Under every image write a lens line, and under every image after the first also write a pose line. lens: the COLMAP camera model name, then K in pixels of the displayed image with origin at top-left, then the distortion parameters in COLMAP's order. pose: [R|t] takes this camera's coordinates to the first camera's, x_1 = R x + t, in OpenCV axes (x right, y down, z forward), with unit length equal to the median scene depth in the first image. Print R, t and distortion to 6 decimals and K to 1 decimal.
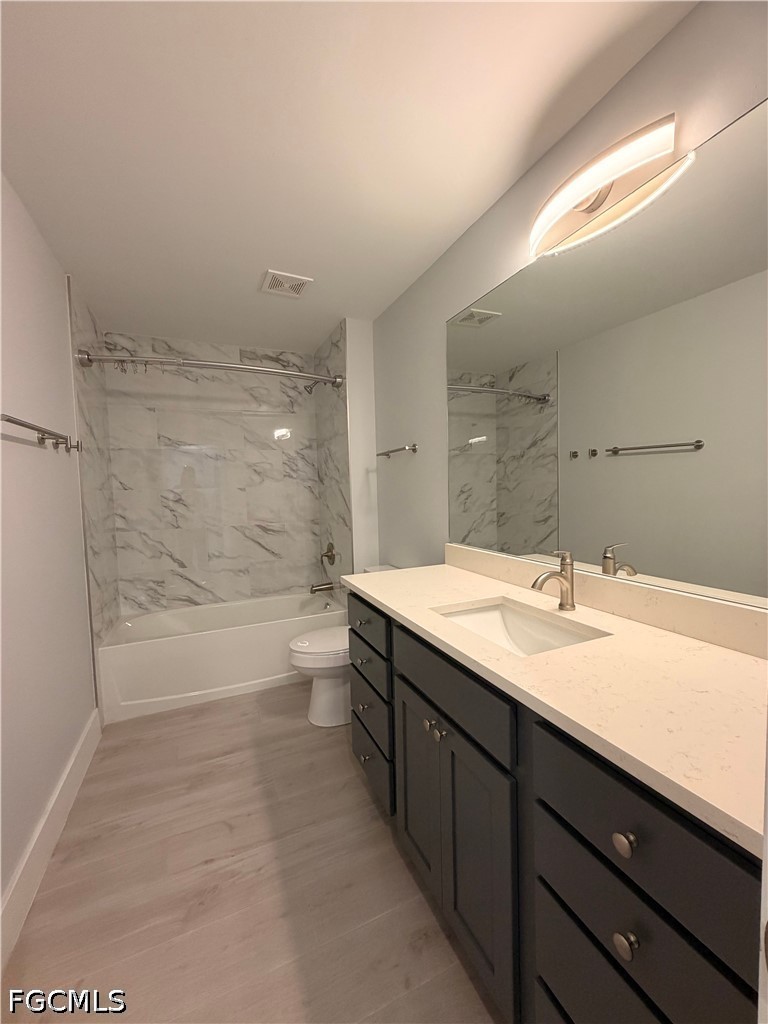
lens RADIAL K [[411.3, 0, 387.5], [0, 411.3, 513.2], [0, 0, 1]] dist [-0.000357, -0.000066]
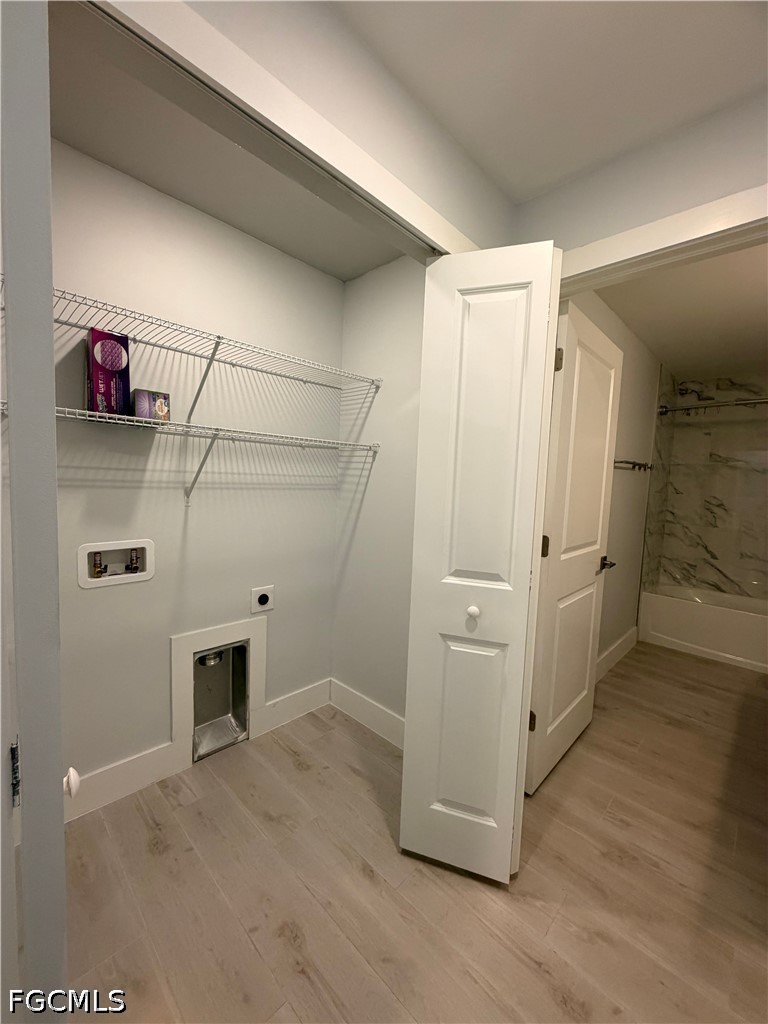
lens RADIAL K [[411.3, 0, 383.5], [0, 411.3, 509.1], [0, 0, 1]] dist [-0.000357, -0.000066]
pose [[0.363421, 0.110042, -0.925103, 0.299016], [-0.111681, 0.990985, 0.074005, 0.002515], [0.924907, 0.076421, 0.372435, -0.441062]]
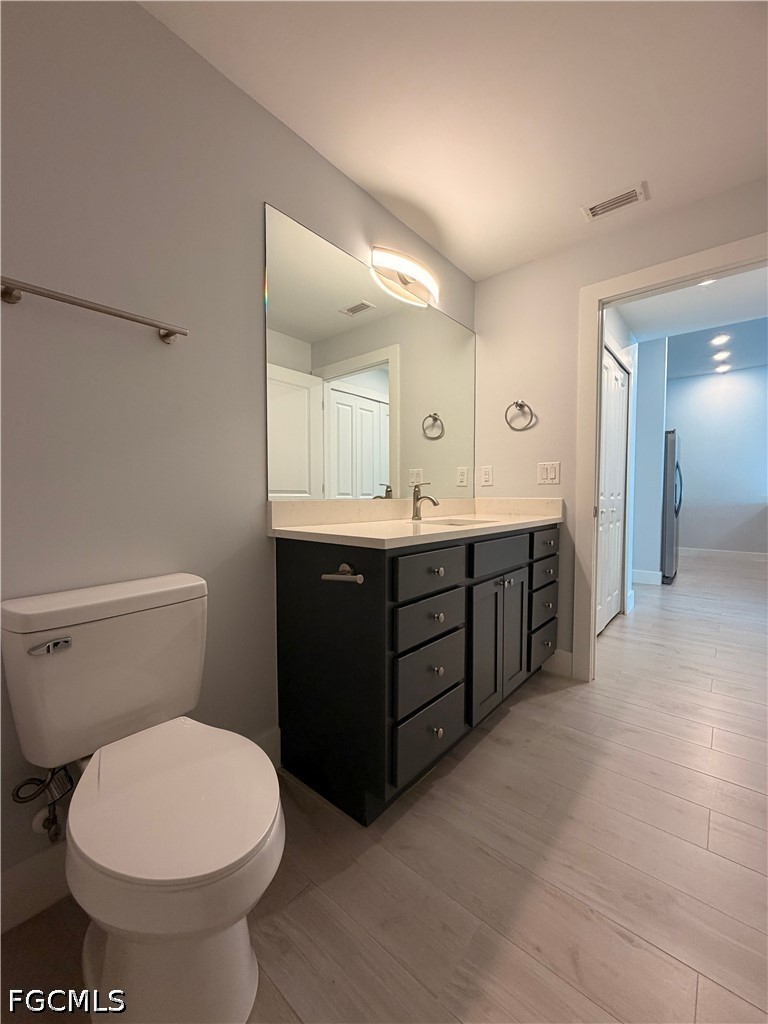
lens RADIAL K [[411.3, 0, 381.3], [0, 411.3, 510.9], [0, 0, 1]] dist [-0.000357, -0.000066]
pose [[-0.420100, -0.022396, 0.907202, -0.430135], [0.066699, 0.996230, 0.055480, 0.043080], [-0.905024, 0.083816, -0.417022, 0.790246]]
